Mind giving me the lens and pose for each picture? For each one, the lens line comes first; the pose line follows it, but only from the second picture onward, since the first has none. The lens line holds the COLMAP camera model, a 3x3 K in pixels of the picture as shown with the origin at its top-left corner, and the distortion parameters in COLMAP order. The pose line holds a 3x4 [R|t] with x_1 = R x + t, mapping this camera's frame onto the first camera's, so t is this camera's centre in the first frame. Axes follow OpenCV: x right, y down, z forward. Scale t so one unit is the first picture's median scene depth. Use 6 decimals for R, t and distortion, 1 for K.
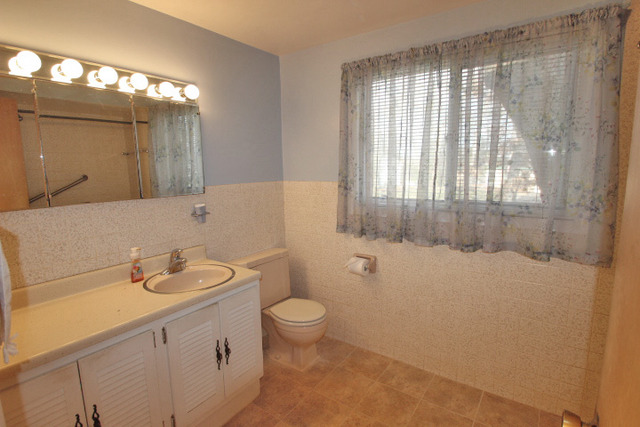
lens RADIAL K [[325.4, 0, 320.7], [0, 325.4, 213.5], [0, 0, 1]] dist [0.017581, -0.000360]
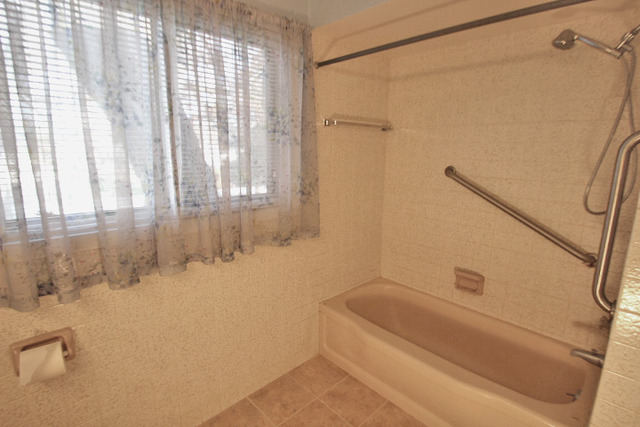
lens RADIAL K [[325.4, 0, 319.3], [0, 325.4, 215.7], [0, 0, 1]] dist [0.017581, -0.000360]
pose [[0.209248, -0.183379, 0.960514, -0.284942], [0.143010, 0.977436, 0.155455, -0.092138], [-0.967349, 0.104834, 0.230752, 0.554149]]
